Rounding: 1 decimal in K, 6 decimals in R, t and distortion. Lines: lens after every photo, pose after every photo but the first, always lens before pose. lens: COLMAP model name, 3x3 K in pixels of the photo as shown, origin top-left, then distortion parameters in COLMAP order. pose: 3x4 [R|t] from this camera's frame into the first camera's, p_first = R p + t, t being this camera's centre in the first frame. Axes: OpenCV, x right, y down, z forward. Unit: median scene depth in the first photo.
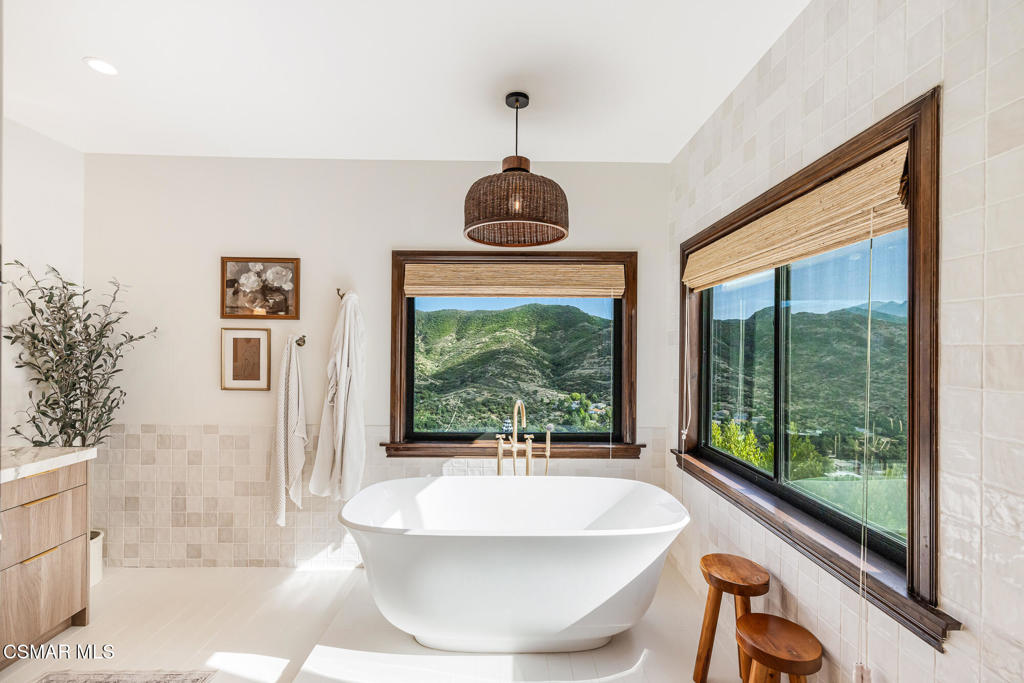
lens RADIAL K [[431.8, 0, 509.5], [0, 431.8, 344.7], [0, 0, 1]] dist [0.003276, 0.000124]
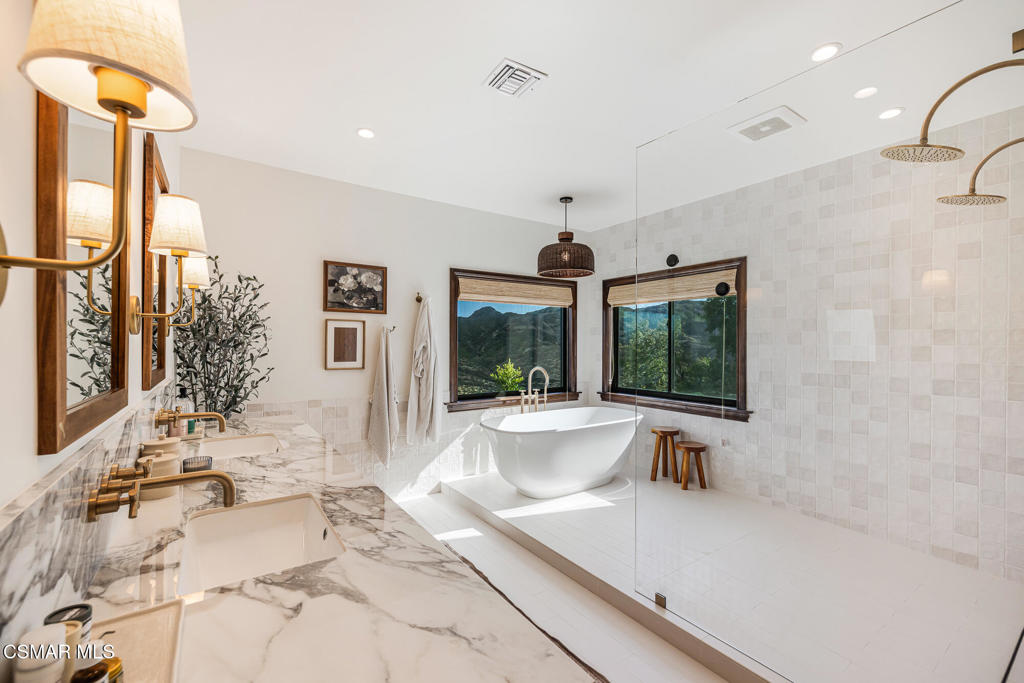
lens RADIAL K [[431.8, 0, 507.9], [0, 431.8, 342.5], [0, 0, 1]] dist [0.003276, 0.000124]
pose [[0.832952, -0.004061, 0.553330, -0.964463], [0.000656, 0.999980, 0.006352, 0.020659], [-0.553345, -0.004928, 0.832938, -0.310886]]
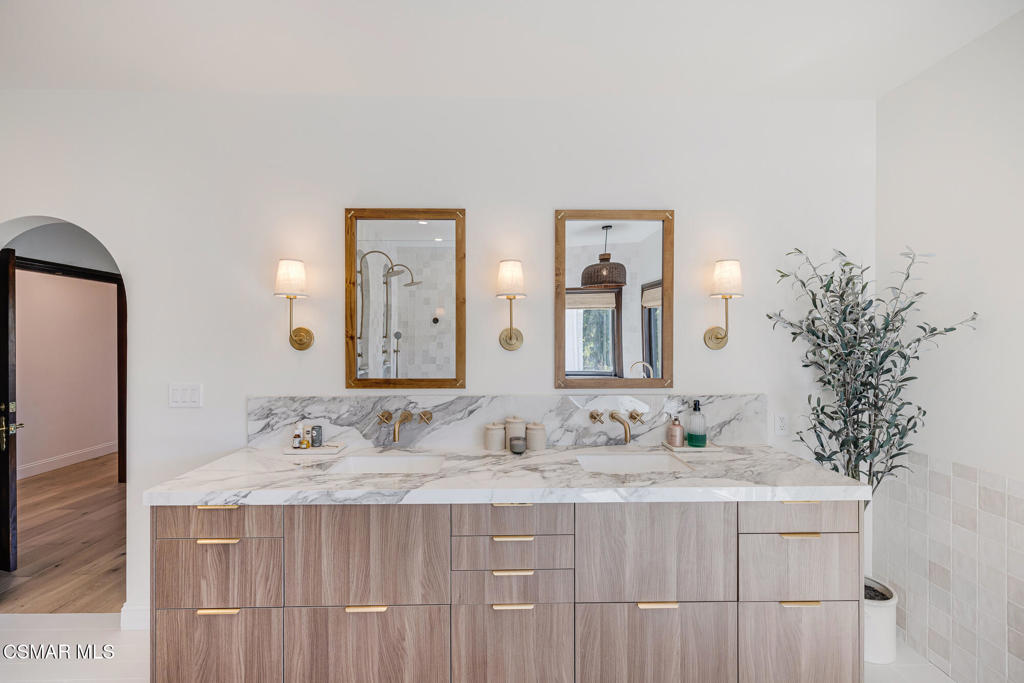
lens RADIAL K [[431.8, 0, 514.8], [0, 431.8, 343.1], [0, 0, 1]] dist [0.003276, 0.000124]
pose [[0.015175, -0.002107, -0.999883, -0.211651], [0.007076, 0.999973, -0.002000, 0.000142], [0.999860, -0.007044, 0.015189, 0.342330]]
